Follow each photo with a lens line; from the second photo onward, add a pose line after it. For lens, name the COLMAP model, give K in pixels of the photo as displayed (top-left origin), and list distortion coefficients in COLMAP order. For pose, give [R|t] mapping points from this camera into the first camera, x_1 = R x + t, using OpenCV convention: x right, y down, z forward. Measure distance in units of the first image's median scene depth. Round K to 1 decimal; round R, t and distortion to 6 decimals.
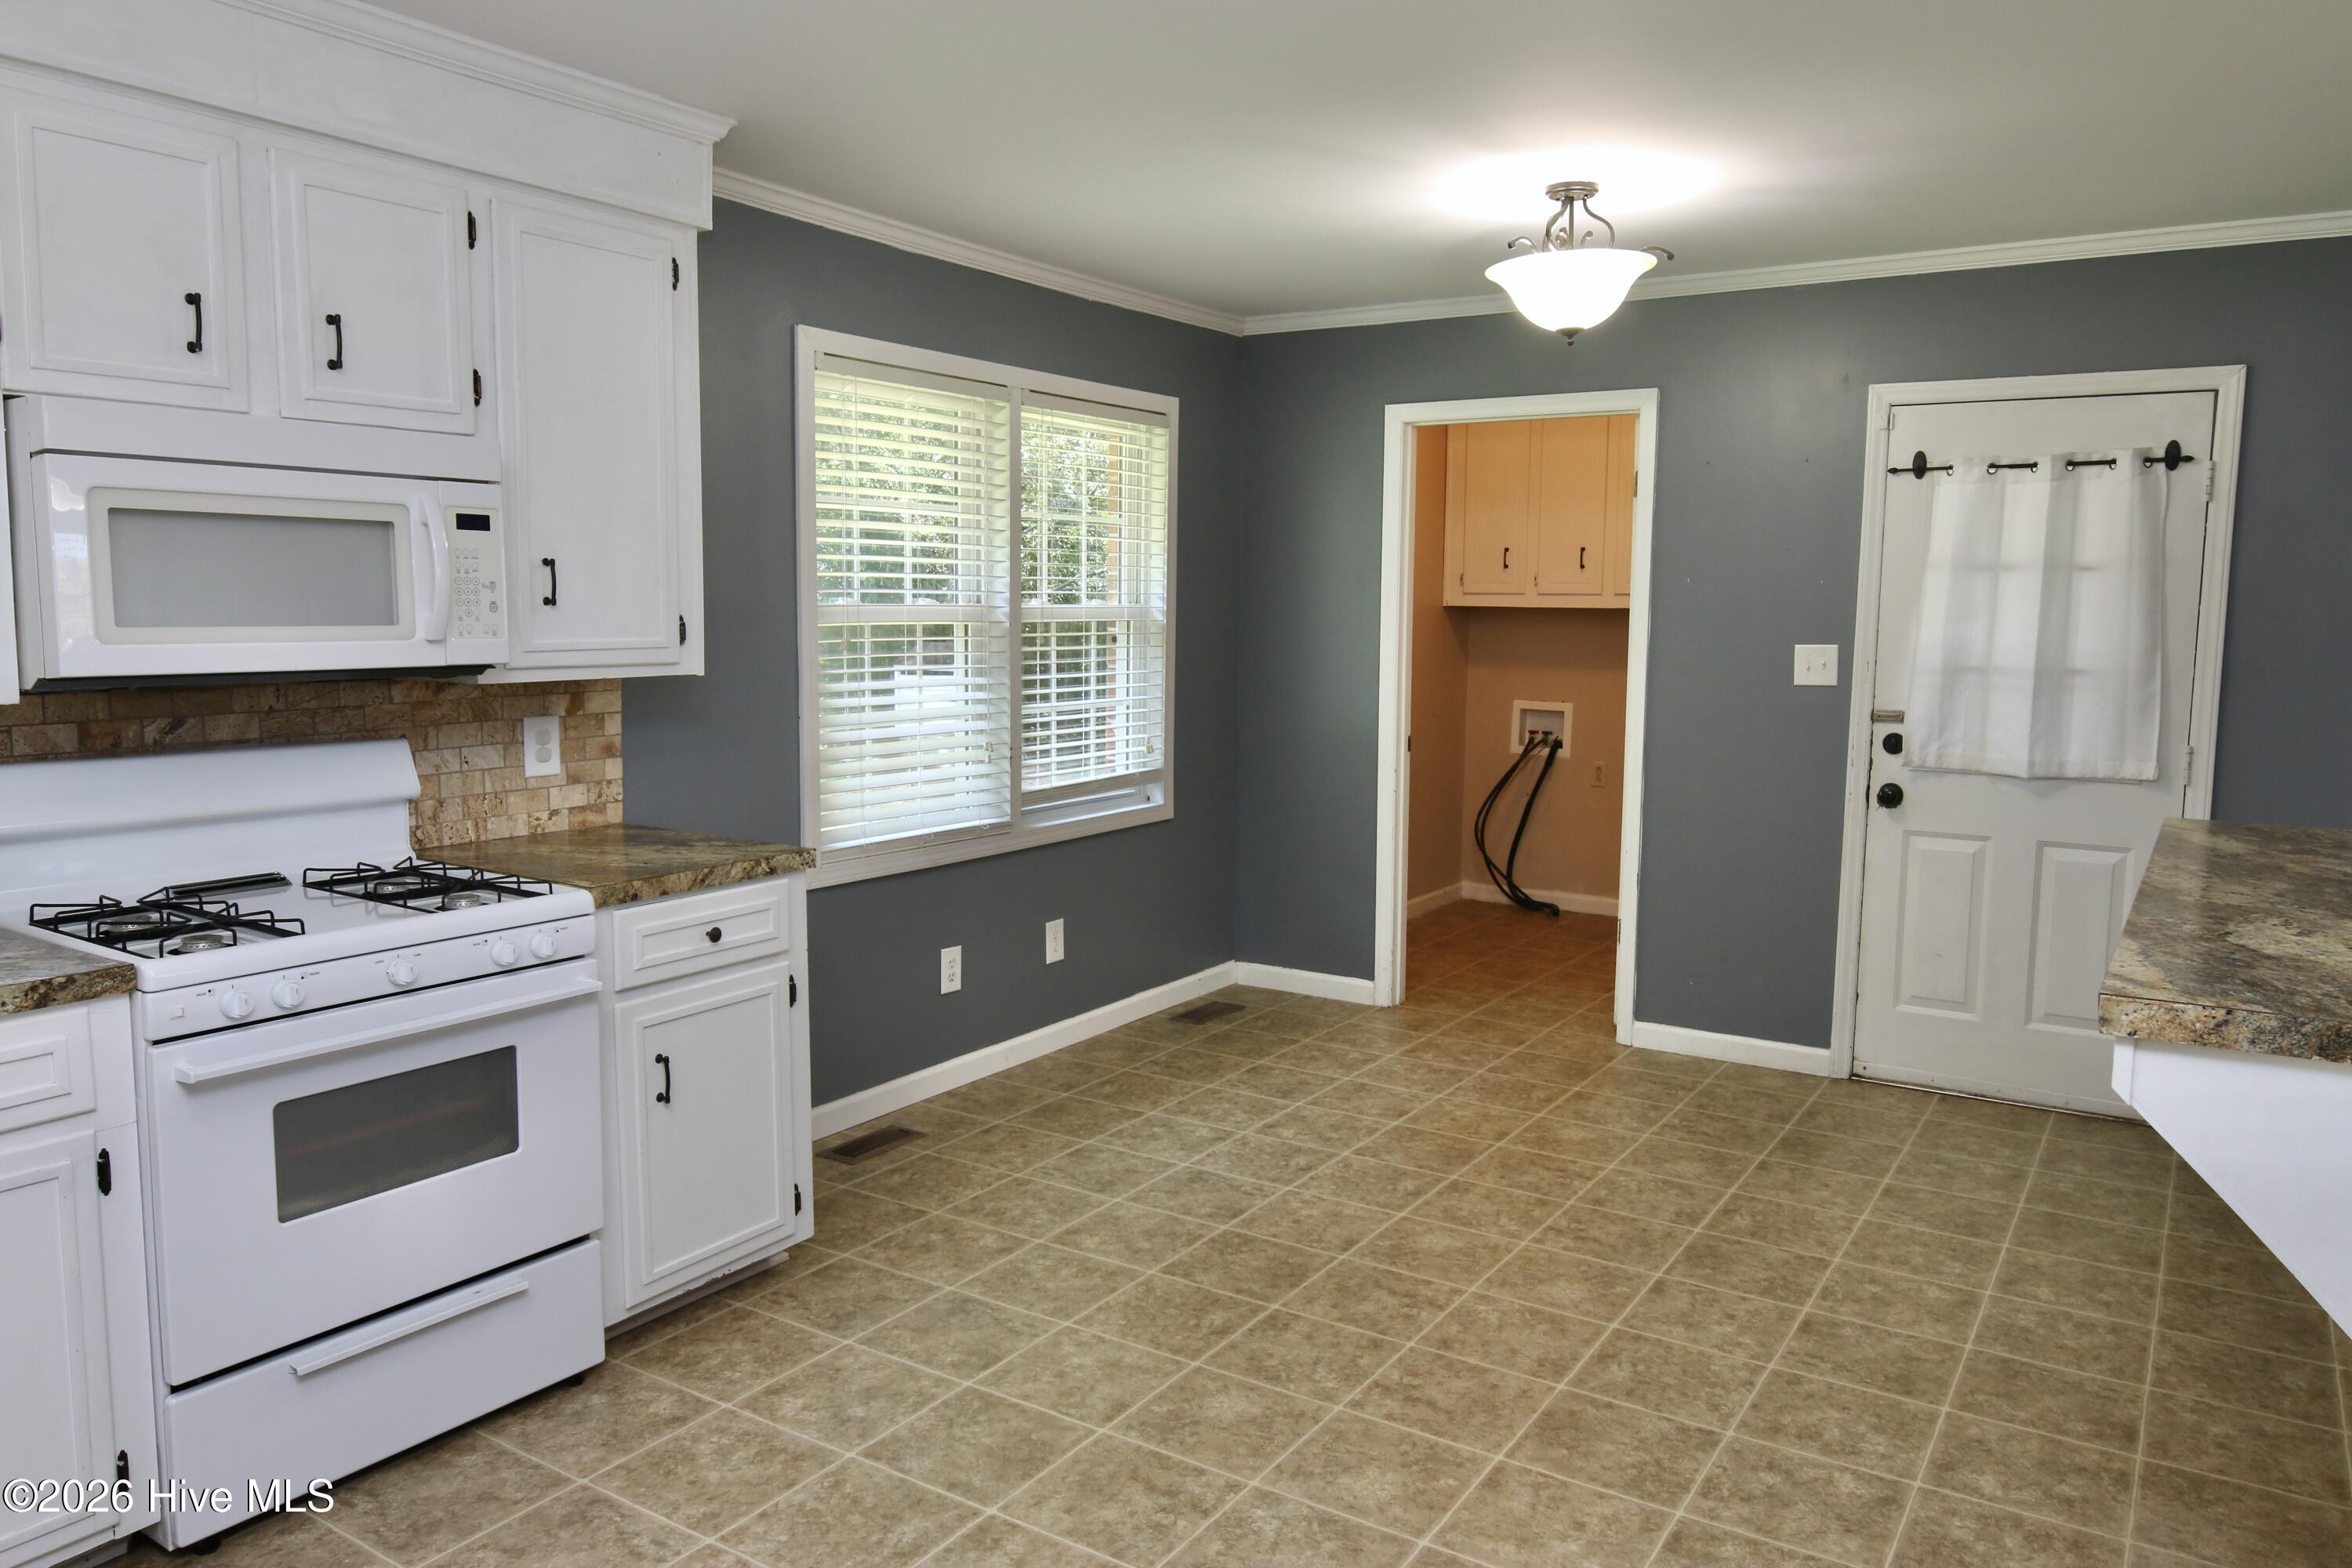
lens RADIAL K [[1644.6, 0, 1179.3], [0, 1644.6, 778.7], [0, 0, 1]] dist [-0.000734, 0.000189]
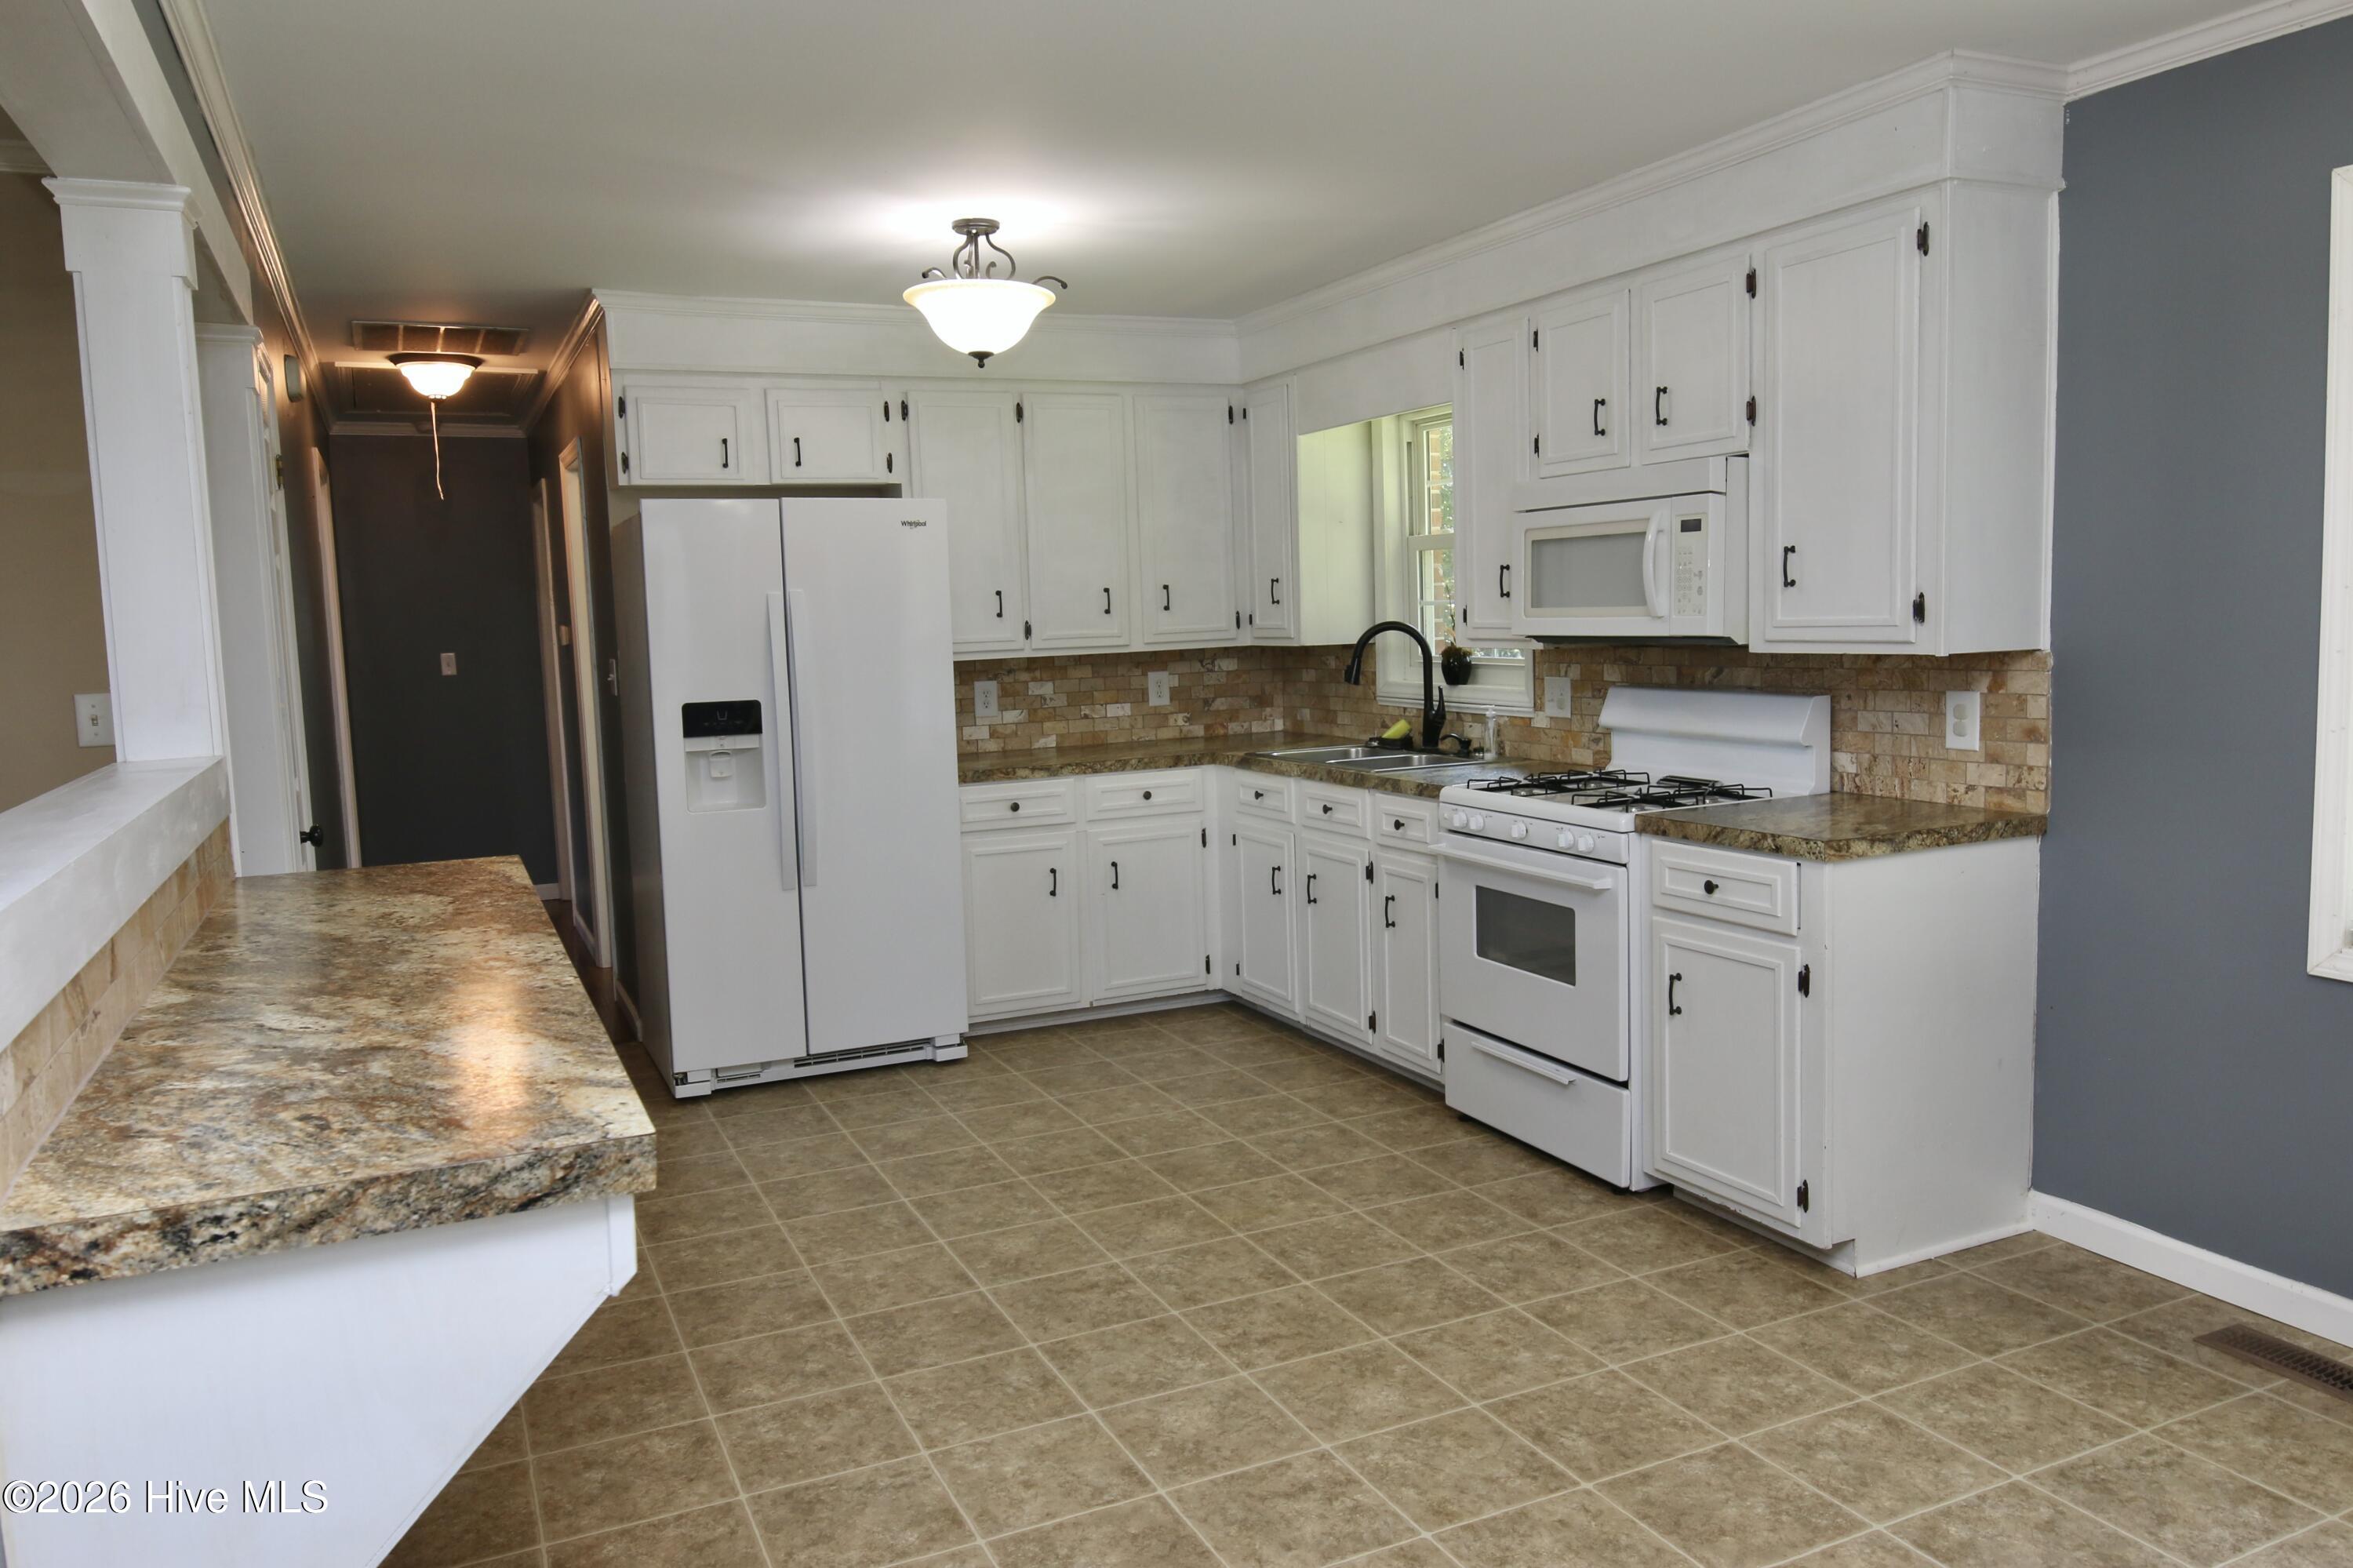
lens RADIAL K [[1645.3, 0, 1179.8], [0, 1645.3, 778.7], [0, 0, 1]] dist [-0.000734, 0.000189]
pose [[-0.530779, 0.094645, -0.842209, 0.802644], [-0.065971, 0.986116, 0.152394, -0.117659], [0.844939, 0.136449, -0.517165, 1.223282]]
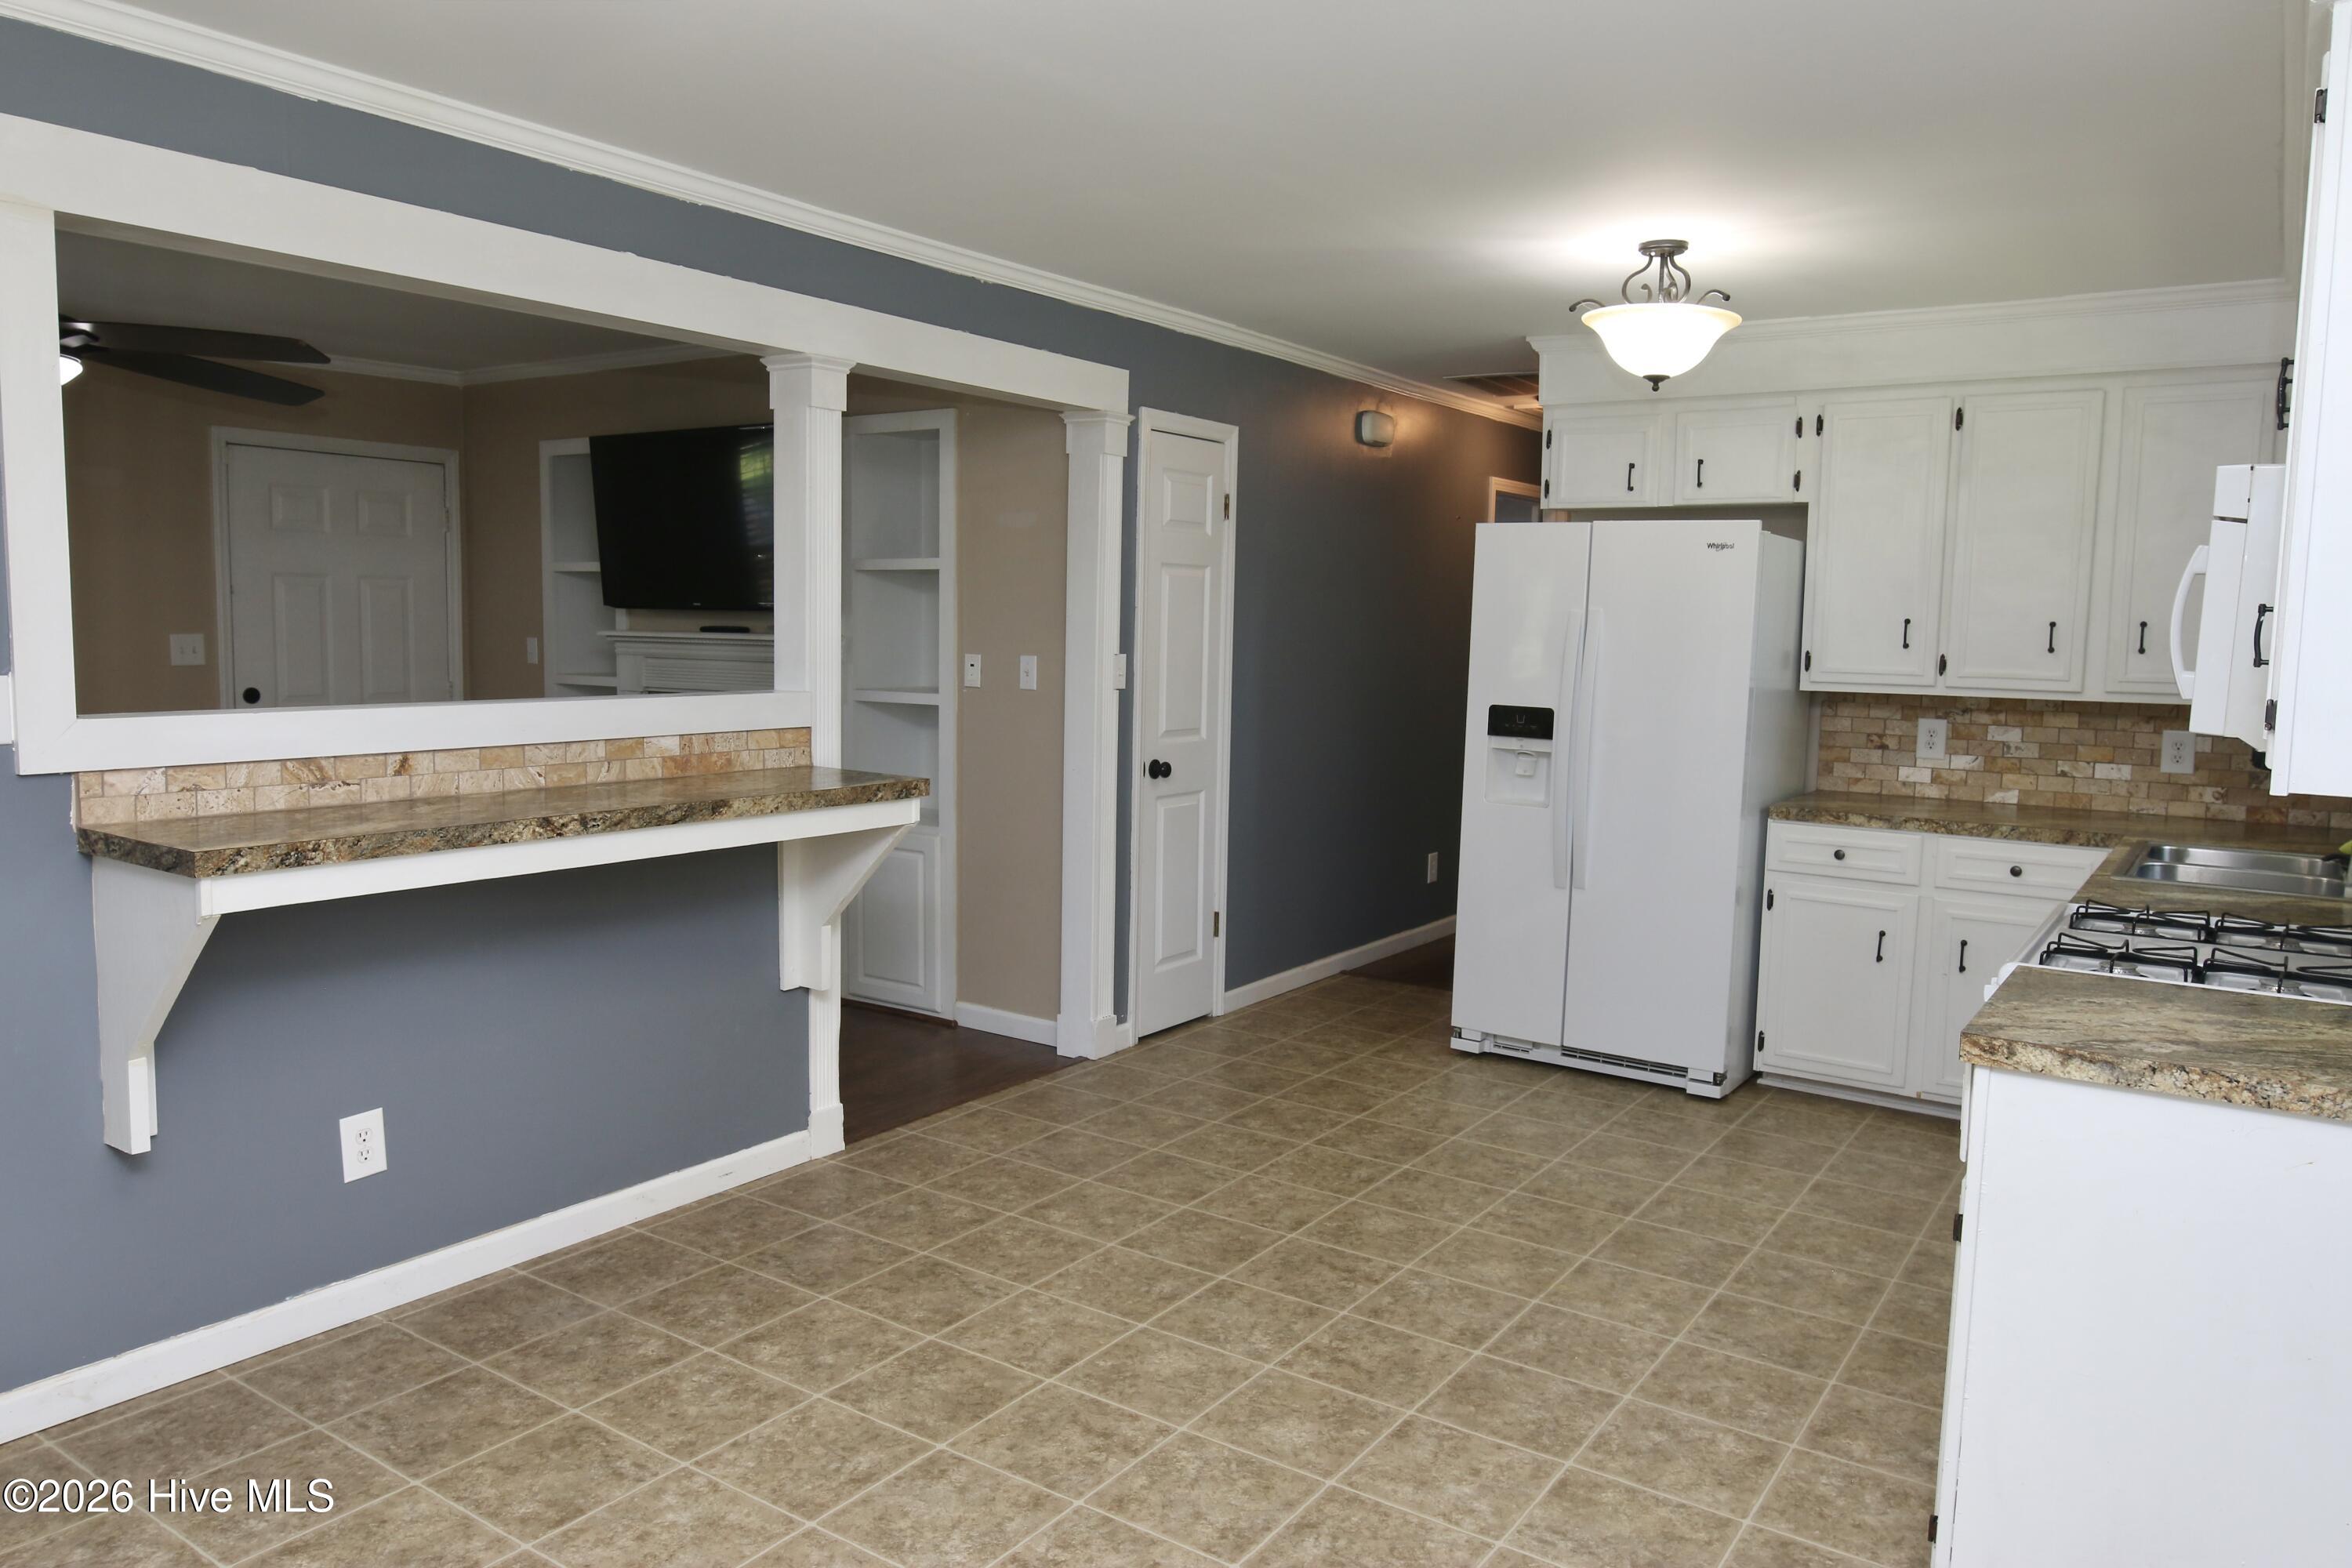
lens RADIAL K [[1610.7, 0, 1176.0], [0, 1610.7, 784.0], [0, 0, 1]] dist [-0.009897, -0.001295]
pose [[-0.999263, -0.034667, 0.016498, 0.092617], [-0.030365, 0.976592, 0.212945, -0.186494], [-0.023494, 0.212287, -0.976925, 1.675850]]
